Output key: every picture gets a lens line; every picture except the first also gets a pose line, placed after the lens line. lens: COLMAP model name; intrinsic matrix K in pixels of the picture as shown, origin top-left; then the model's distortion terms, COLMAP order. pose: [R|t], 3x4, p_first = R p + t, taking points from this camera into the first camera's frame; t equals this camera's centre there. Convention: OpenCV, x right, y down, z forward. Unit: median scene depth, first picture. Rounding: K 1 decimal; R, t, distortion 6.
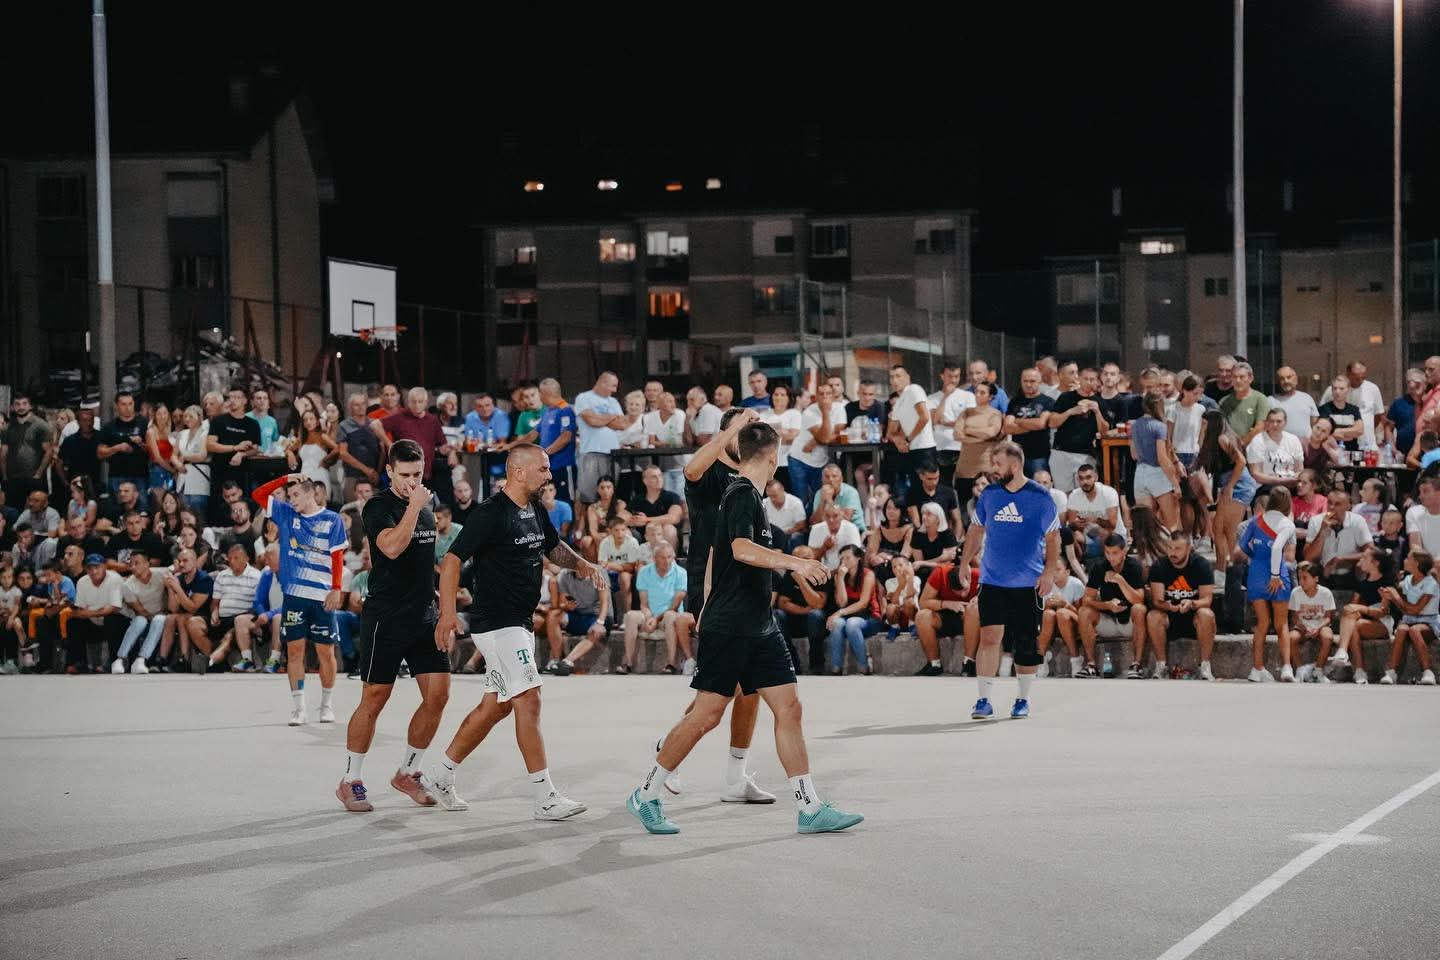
lens RADIAL K [[2779.3, 0, 718.0], [0, 2779.3, 469.9], [0, 0, 1]] dist [0.453031, 0.000000]
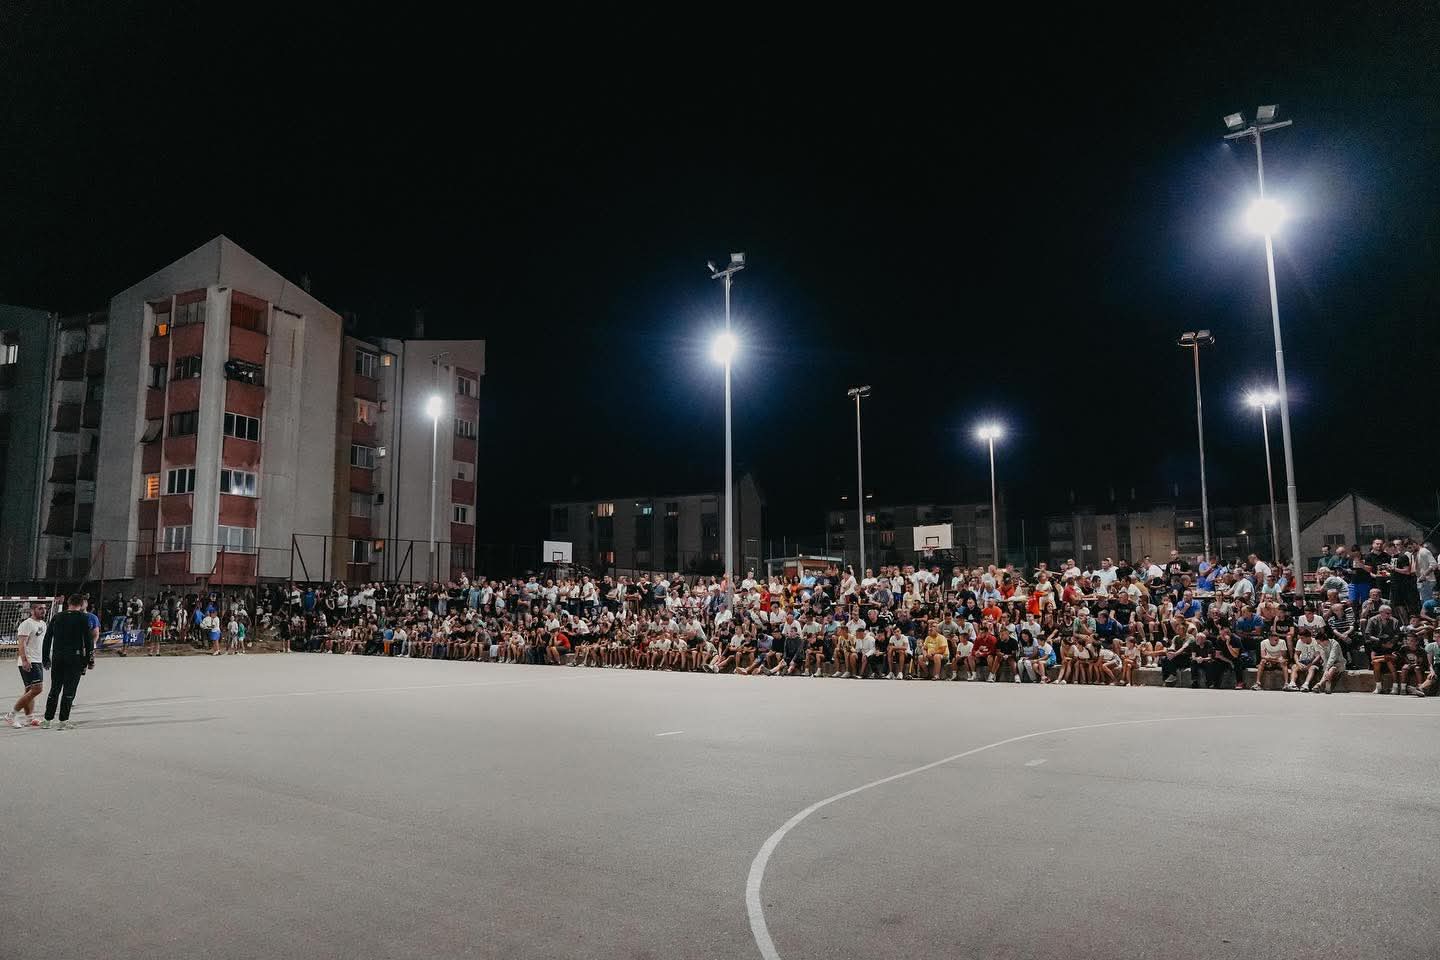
lens RADIAL K [[1008.4, 0, 721.9], [0, 1008.4, 477.1], [0, 0, 1]] dist [-0.112388, 0.022781]
pose [[0.950840, -0.032770, -0.307944, 0.185255], [-0.002333, 0.993599, -0.112938, -0.005502], [0.309674, 0.108105, 0.944678, -0.041453]]
